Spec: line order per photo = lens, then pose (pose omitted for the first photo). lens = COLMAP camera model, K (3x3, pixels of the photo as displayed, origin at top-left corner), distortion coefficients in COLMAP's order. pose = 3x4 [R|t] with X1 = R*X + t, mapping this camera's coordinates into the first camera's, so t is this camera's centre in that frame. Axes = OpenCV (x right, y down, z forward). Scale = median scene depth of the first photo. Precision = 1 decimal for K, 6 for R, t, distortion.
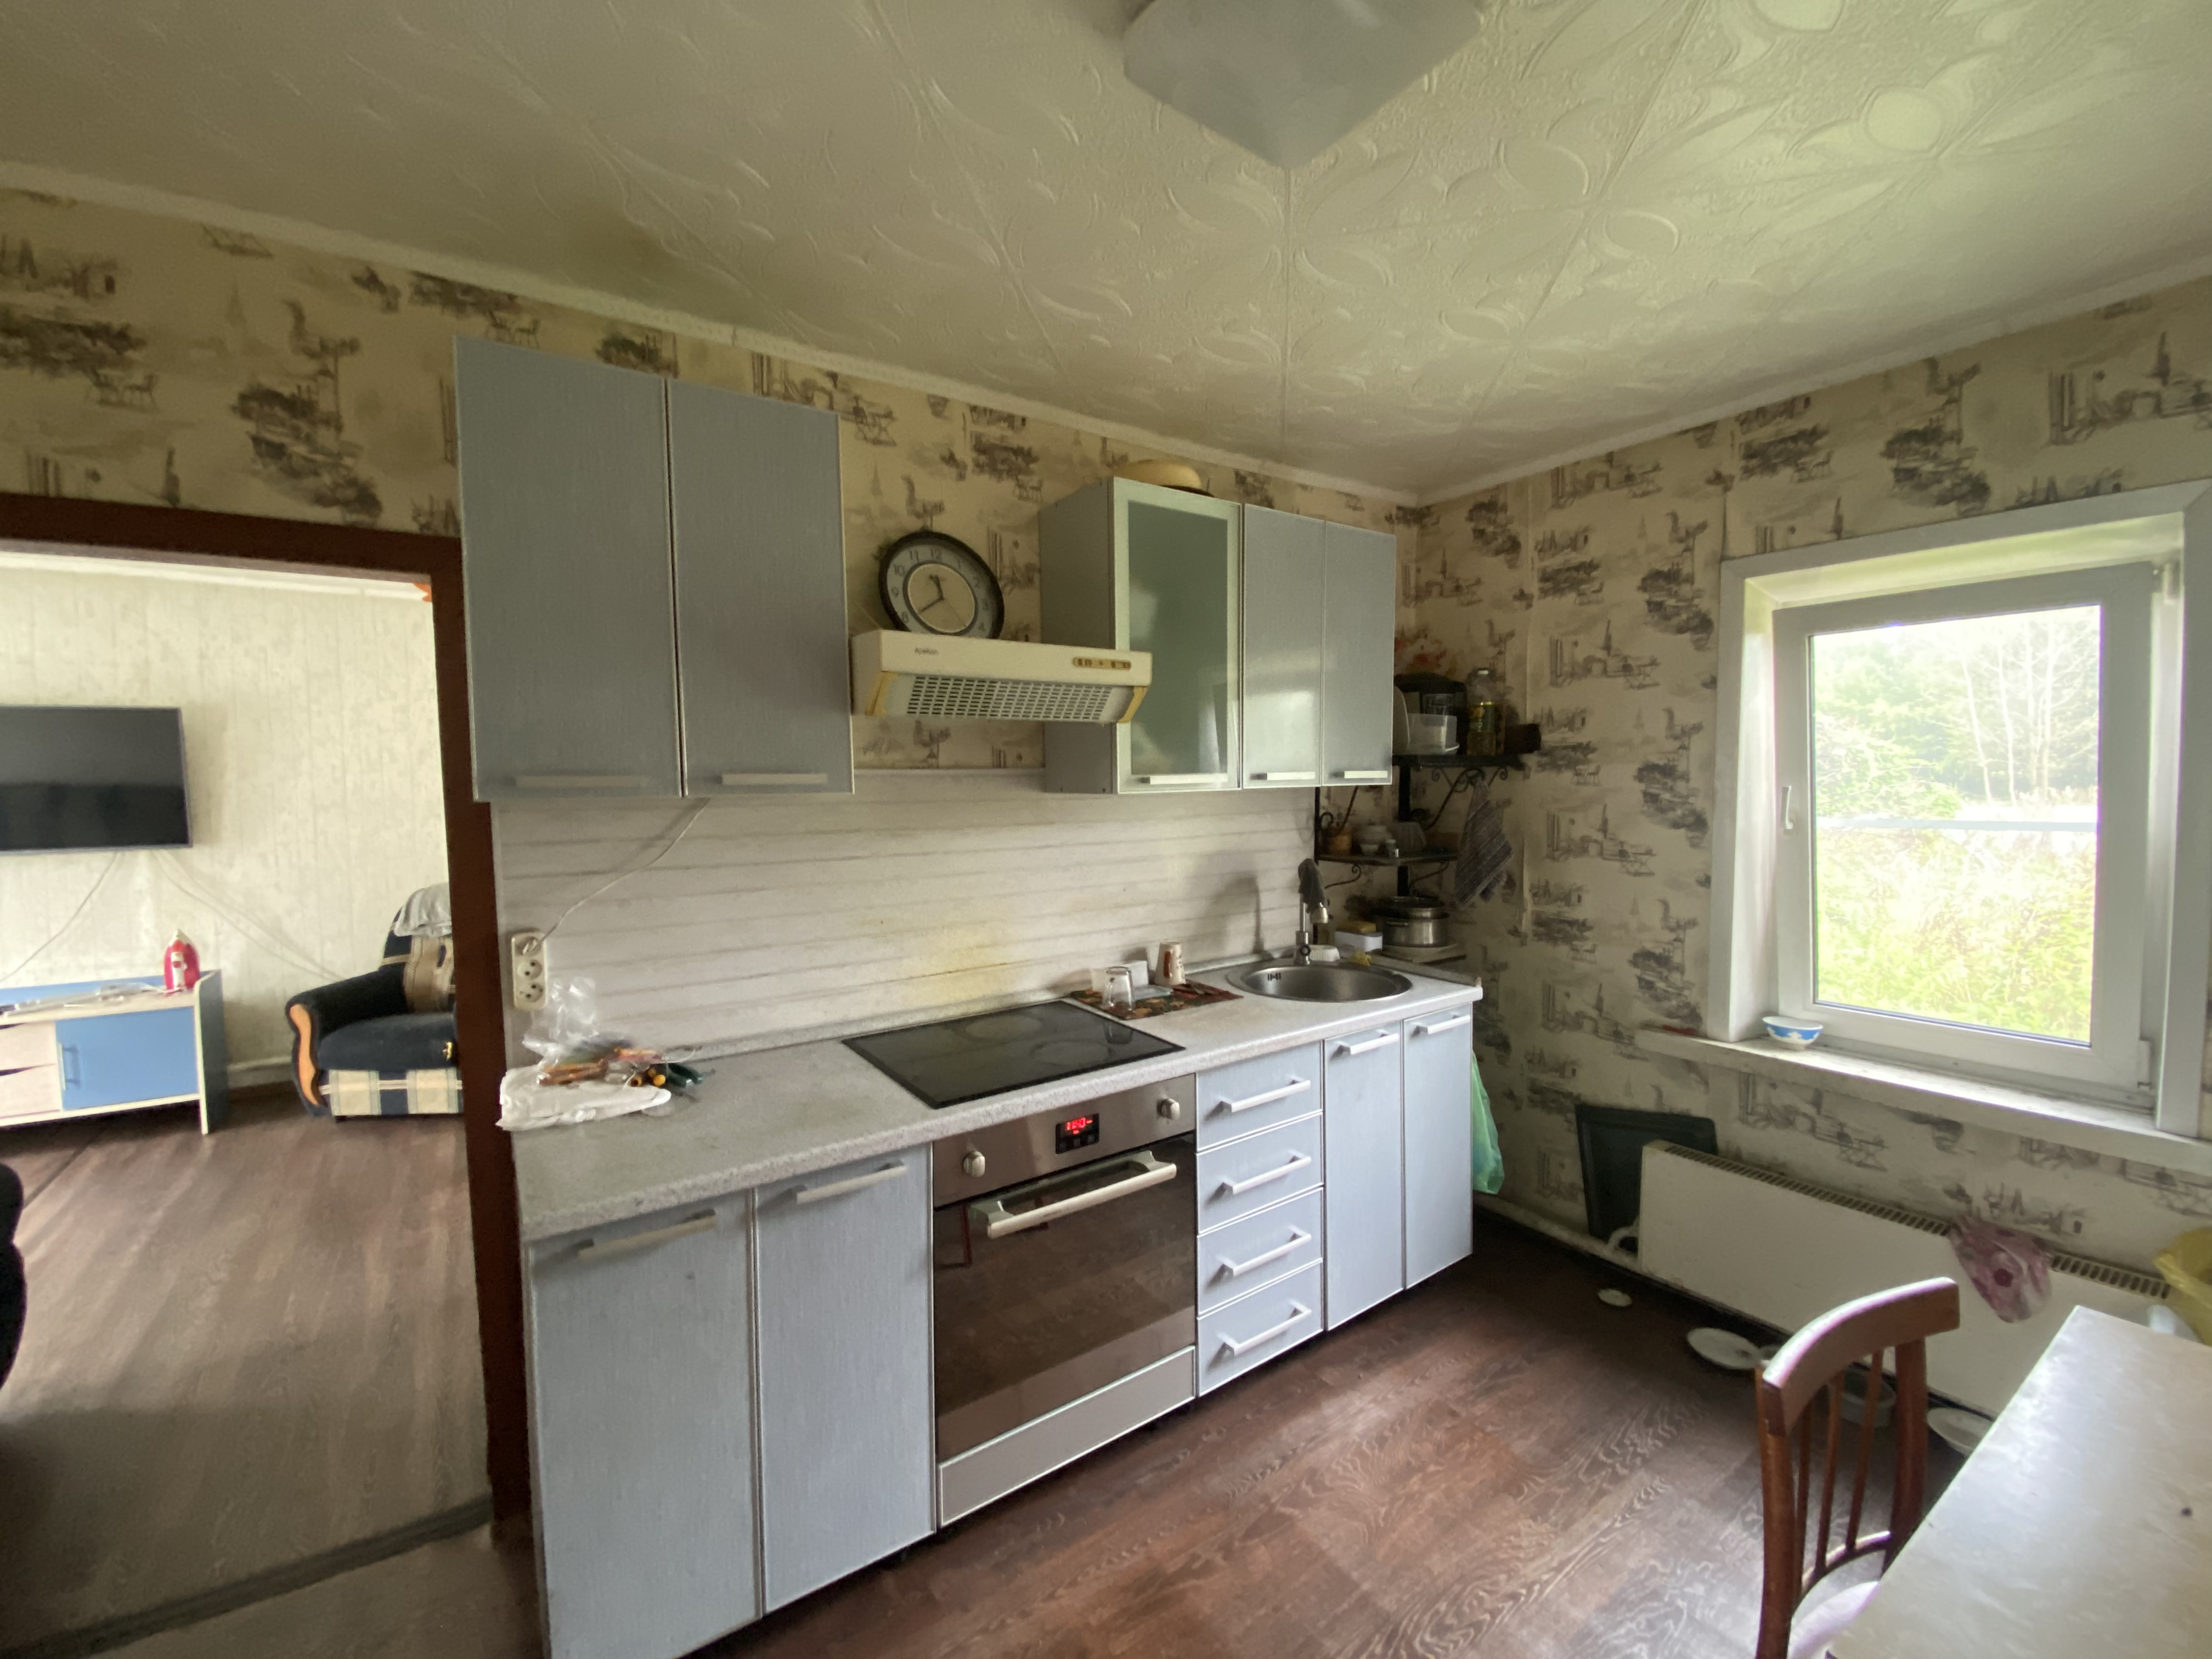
lens RADIAL K [[928.4, 0, 1091.3], [0, 928.4, 830.8], [0, 0, 1]] dist [0.044515, -0.030440]
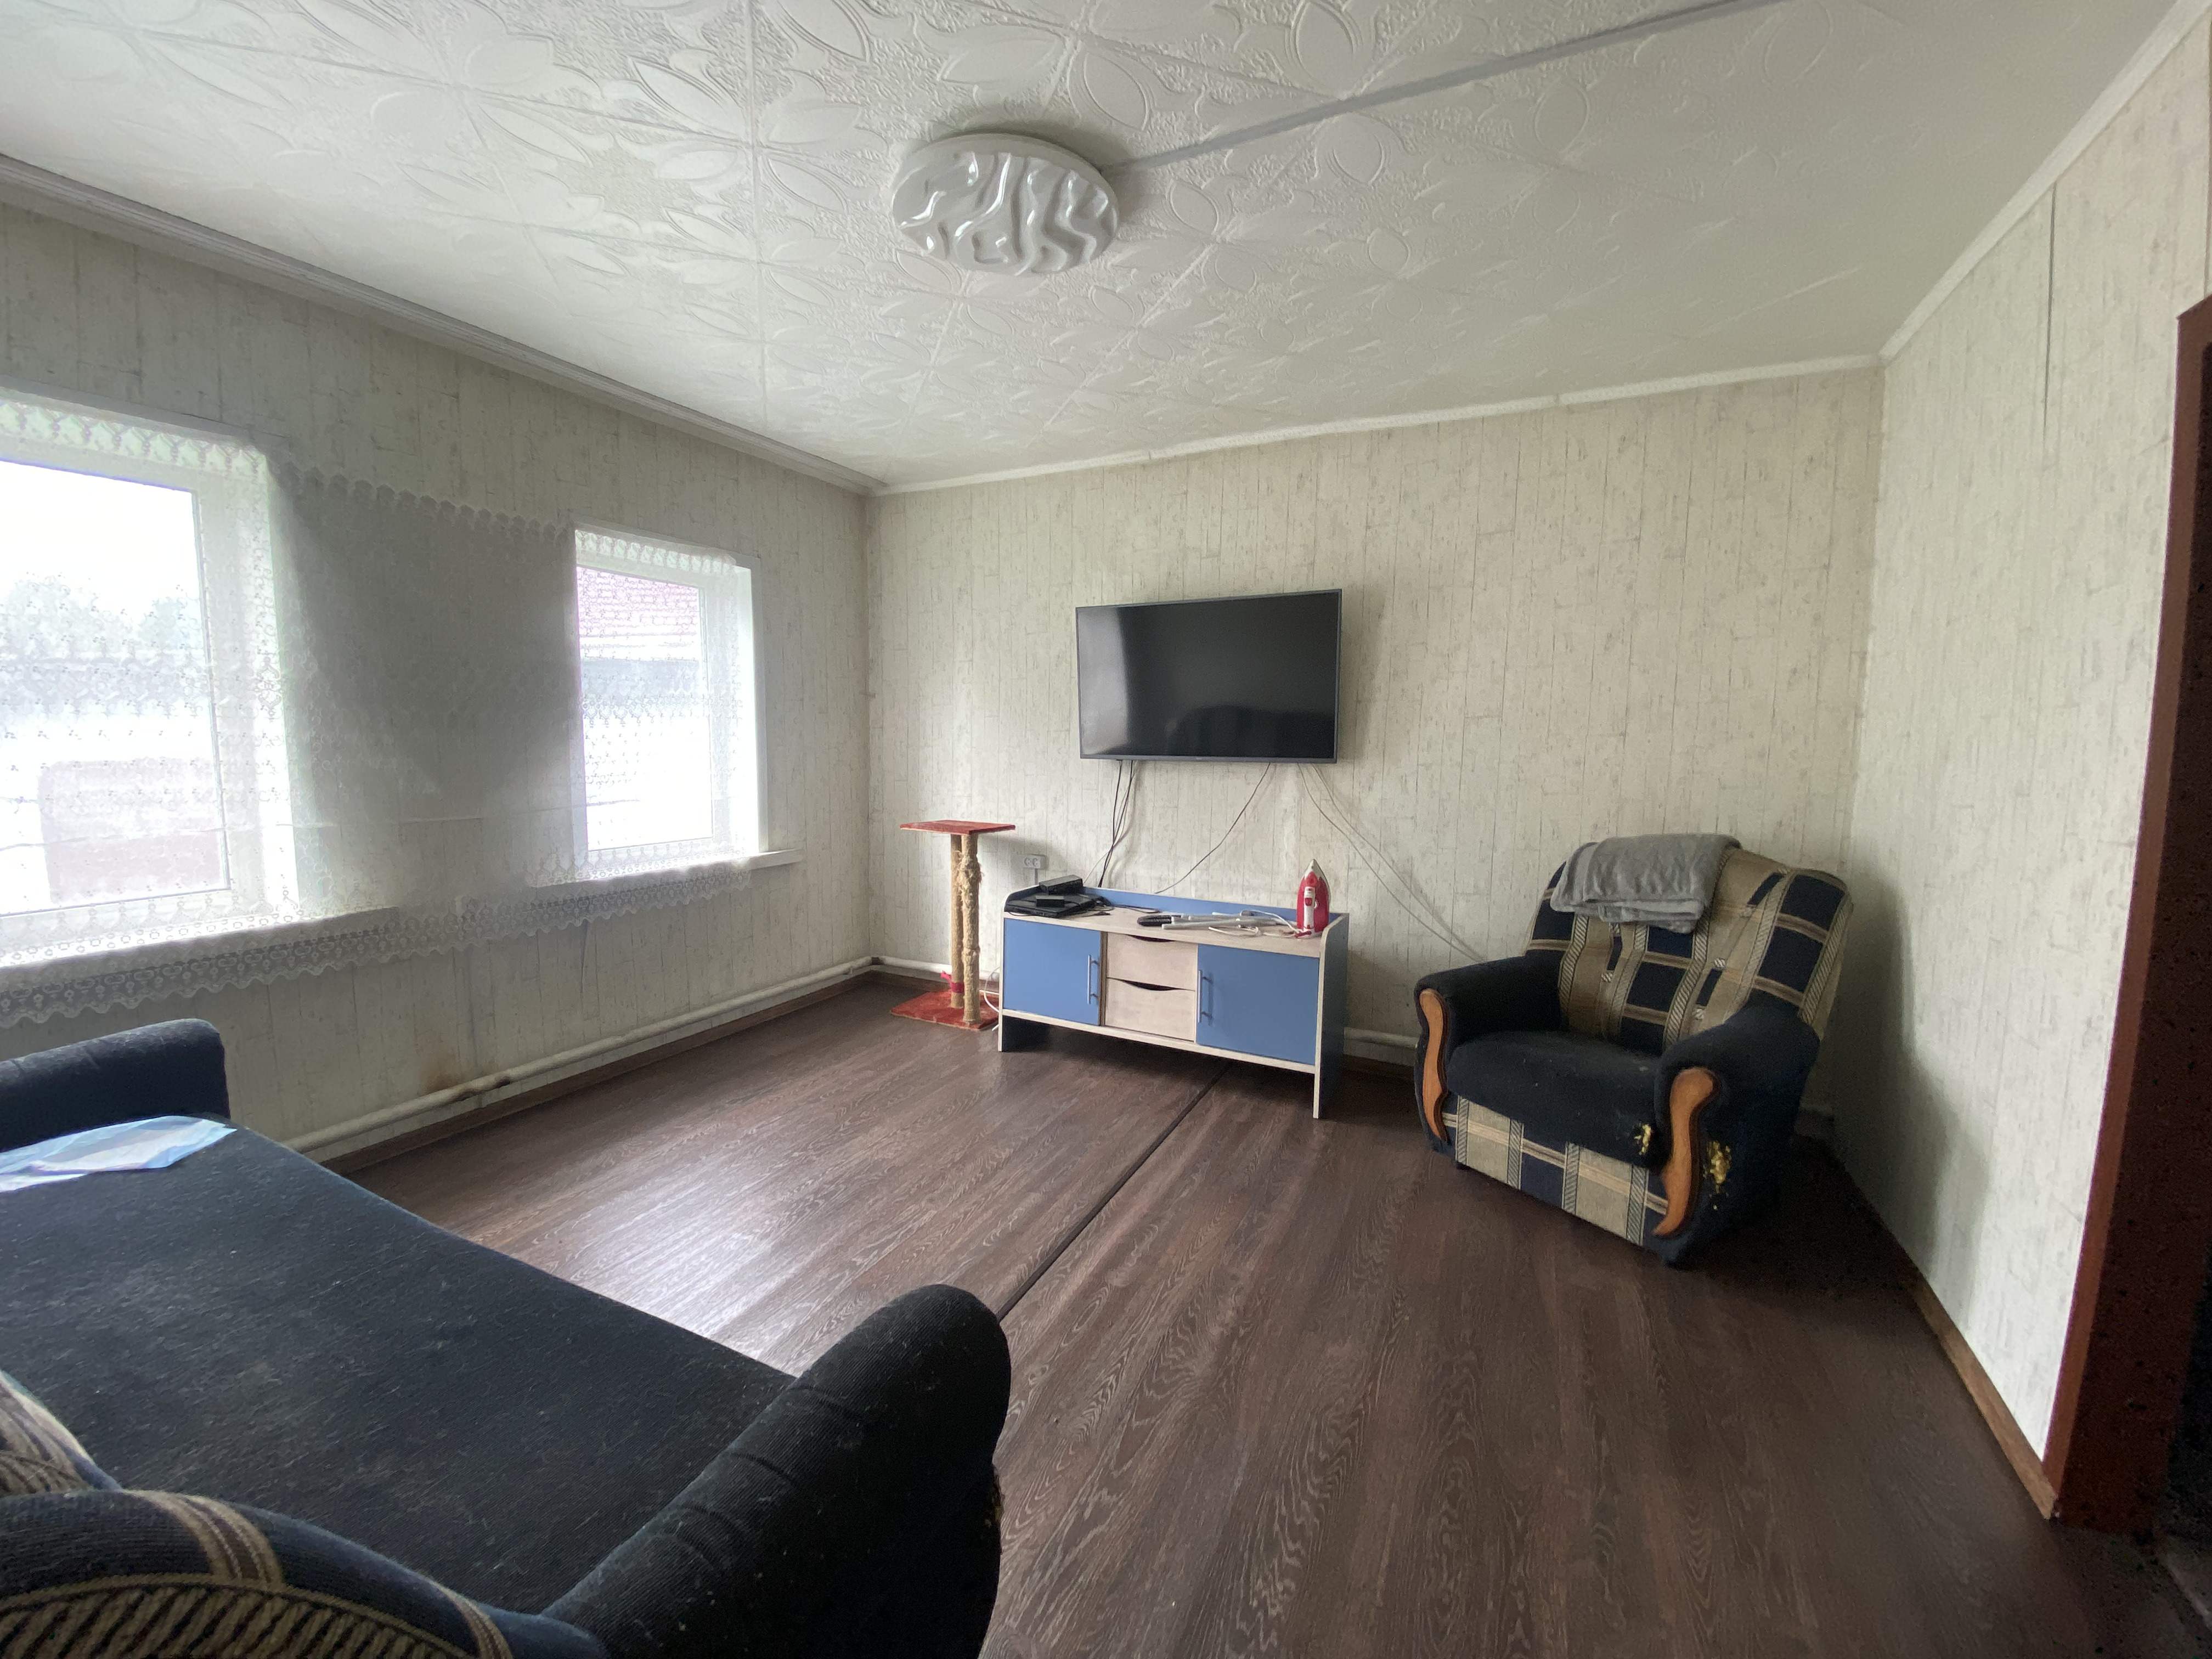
lens RADIAL K [[928.4, 0, 1091.3], [0, 928.4, 830.8], [0, 0, 1]] dist [0.044515, -0.030440]
pose [[0.522381, 0.106449, -0.846042, -0.377924], [-0.068533, 0.994209, 0.082776, 0.024936], [0.849954, 0.014741, 0.526651, 0.398208]]
